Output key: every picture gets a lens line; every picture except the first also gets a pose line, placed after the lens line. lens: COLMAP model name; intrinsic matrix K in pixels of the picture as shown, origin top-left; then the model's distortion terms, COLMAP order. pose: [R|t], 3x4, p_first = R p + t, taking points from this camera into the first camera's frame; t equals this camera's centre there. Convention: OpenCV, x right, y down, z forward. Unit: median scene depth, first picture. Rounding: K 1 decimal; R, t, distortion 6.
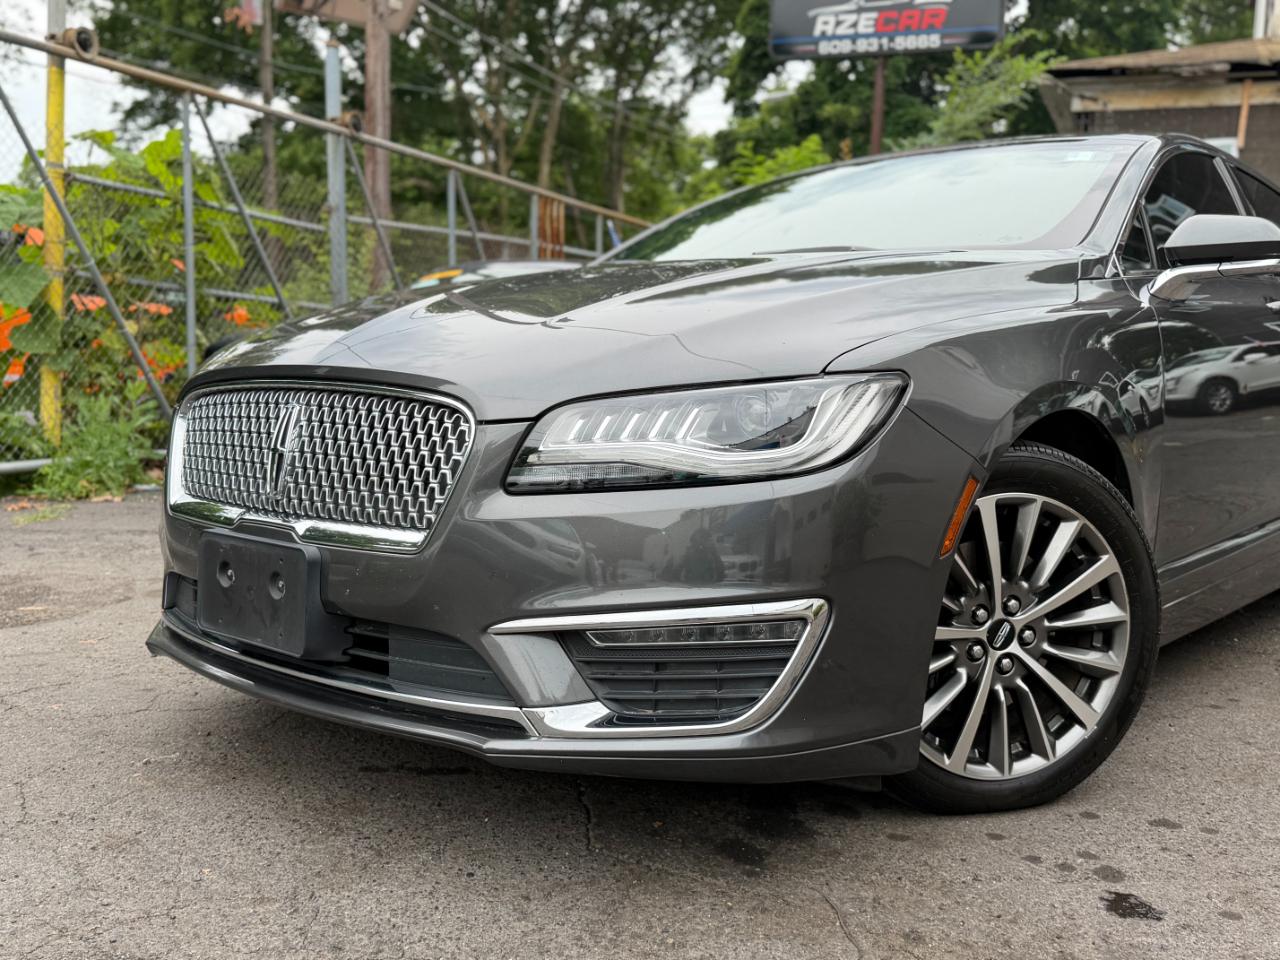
lens RADIAL K [[1213.3, 0, 641.2], [0, 1213.3, 490.7], [0, 0, 1]] dist [0.009500, 0.000000]
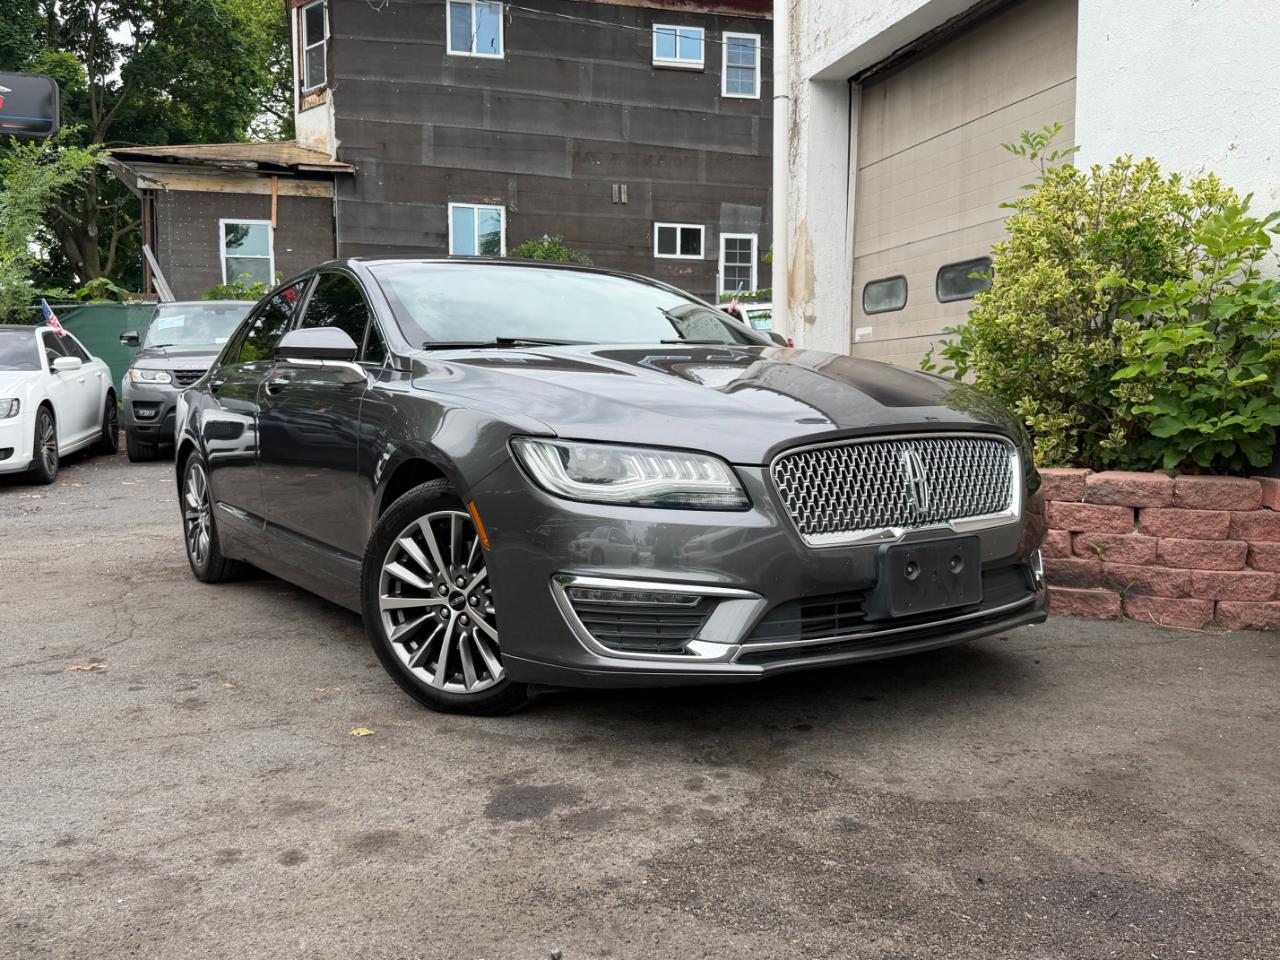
lens RADIAL K [[1148.7, 0, 646.1], [0, 1148.7, 493.2], [0, 0, 1]] dist [0.053799, -0.095964]
pose [[0.785044, -0.078008, 0.614509, 0.144123], [0.084444, 0.996255, 0.018590, 0.087344], [-0.613658, 0.037297, 0.788691, -1.448302]]
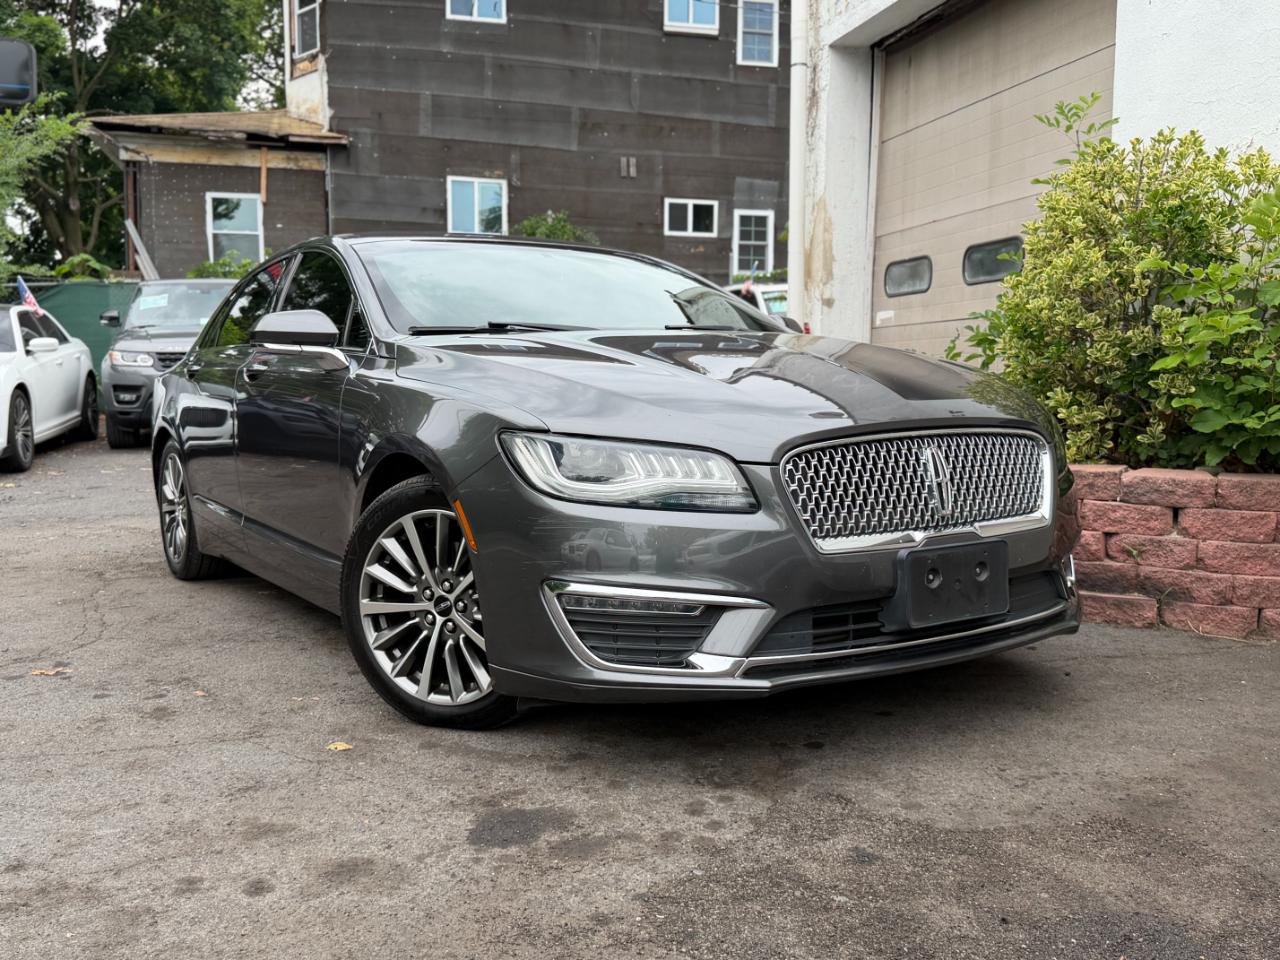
lens RADIAL K [[1213.3, 0, 643.3], [0, 1213.3, 494.0], [0, 0, 1]] dist [0.009500, 0.000000]
pose [[0.791699, -0.078525, 0.605844, 0.177407], [0.078346, 0.996566, 0.026787, 0.077876], [-0.605867, 0.026258, 0.795132, -1.425309]]
